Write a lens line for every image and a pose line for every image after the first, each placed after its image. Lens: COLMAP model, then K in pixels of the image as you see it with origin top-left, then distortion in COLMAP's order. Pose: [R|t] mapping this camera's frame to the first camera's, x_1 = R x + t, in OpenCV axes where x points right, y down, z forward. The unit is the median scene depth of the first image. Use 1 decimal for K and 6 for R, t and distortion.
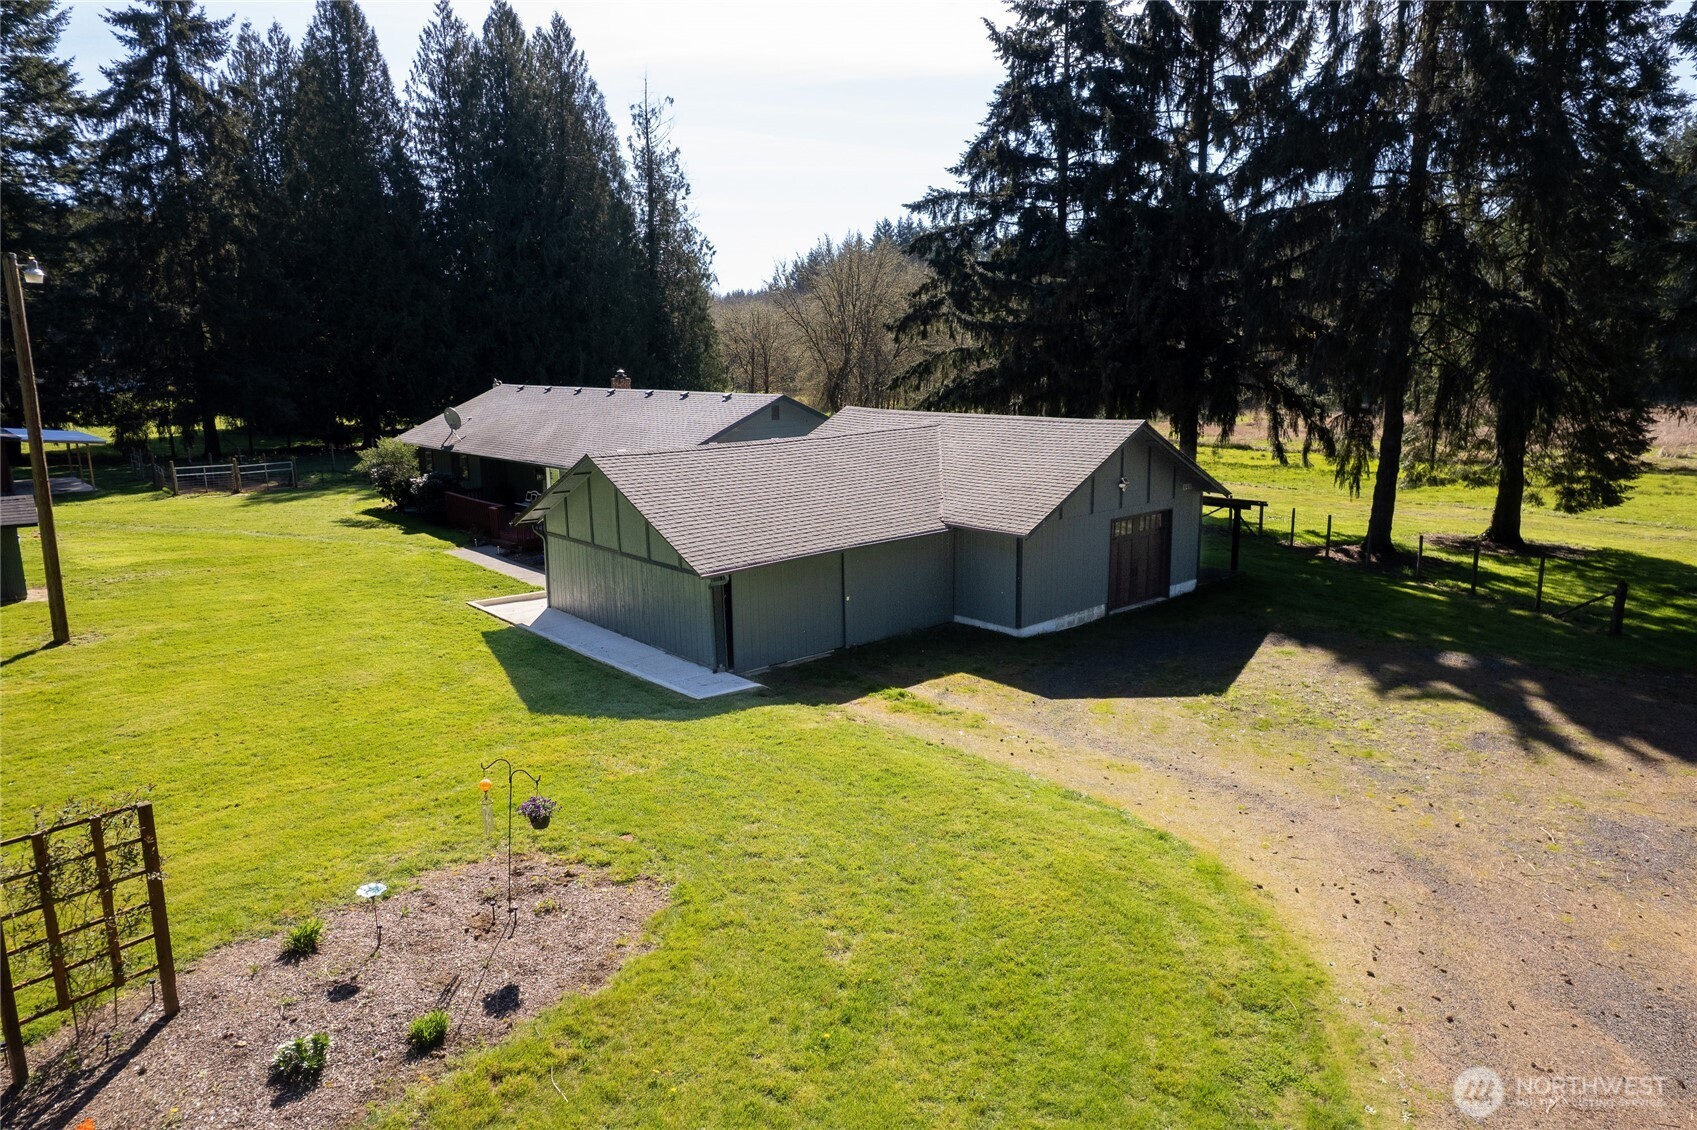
lens RADIAL K [[1074.4, 0, 848.5], [0, 1074.4, 565.0], [0, 0, 1]] dist [0.005553, 0.002234]
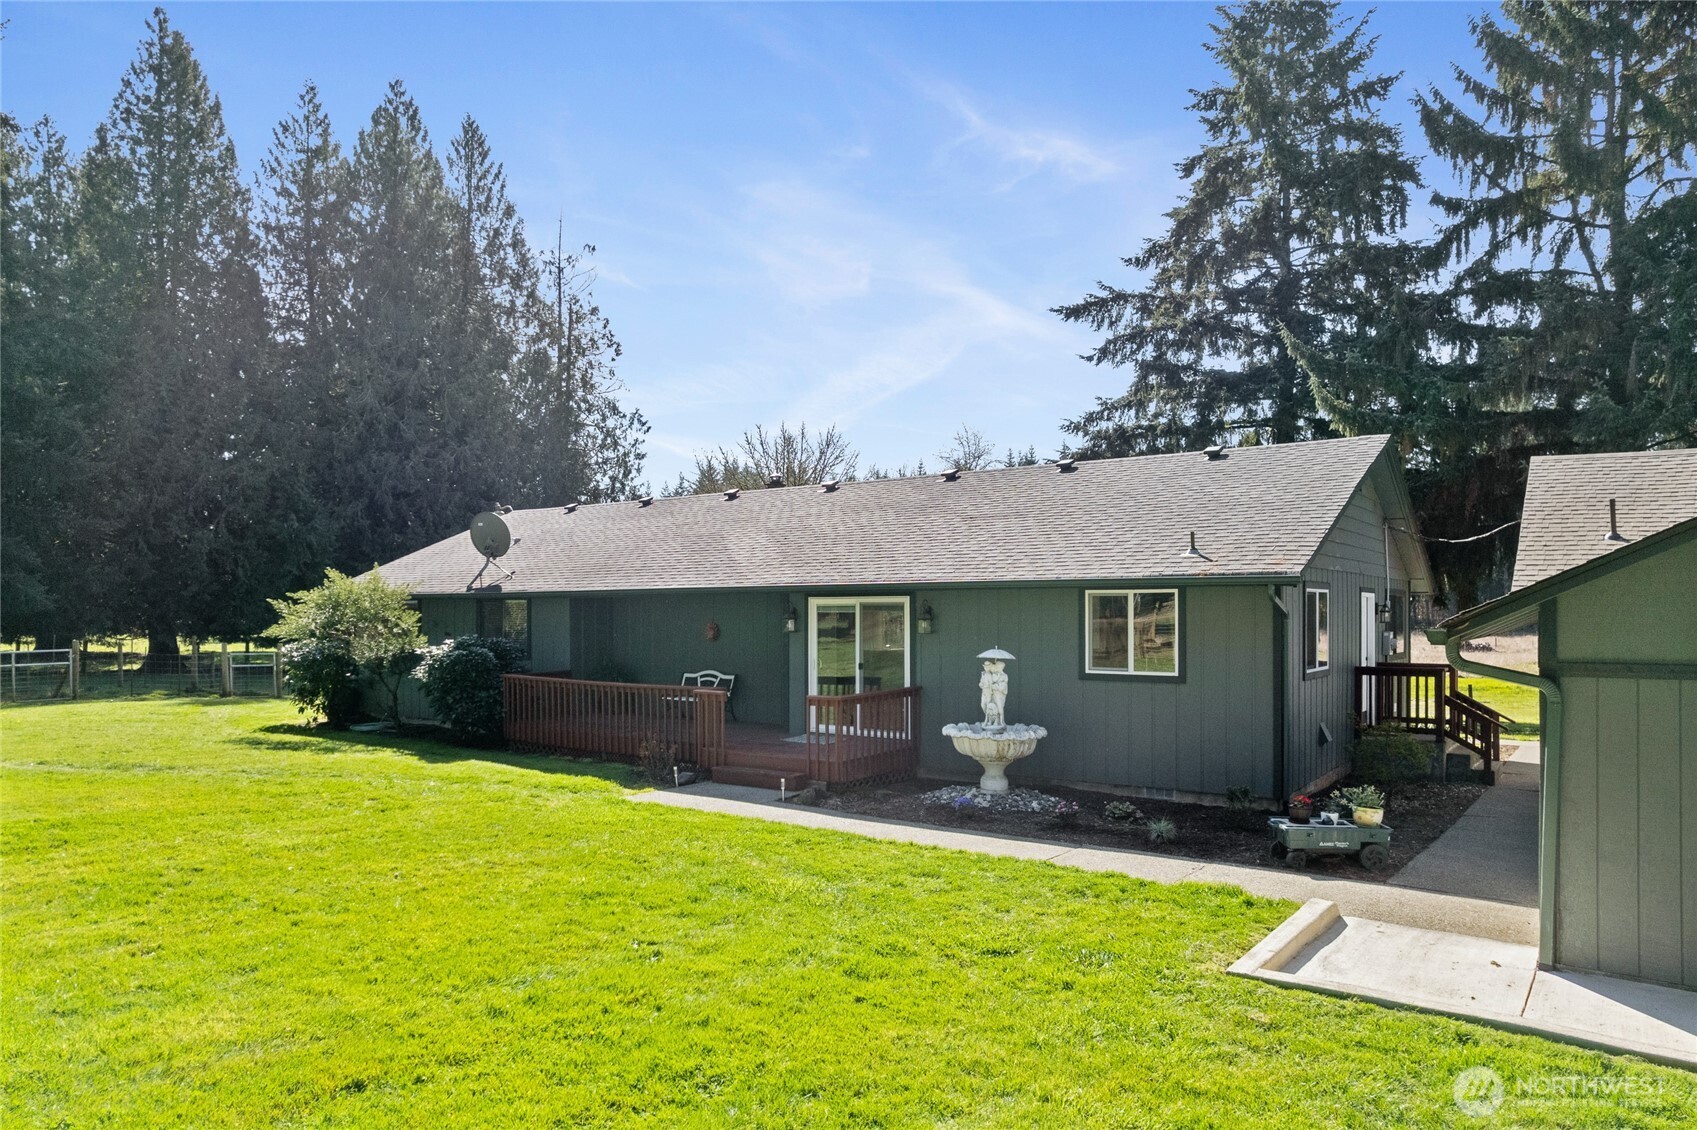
lens RADIAL K [[1126.3, 0, 845.8], [0, 1126.3, 595.8], [0, 0, 1]] dist [-0.003482, 0.033277]
pose [[0.982298, 0.013643, 0.186826, -0.178759], [0.025566, 0.978247, -0.205861, 0.000359], [-0.185571, 0.206993, 0.960582, 0.283160]]
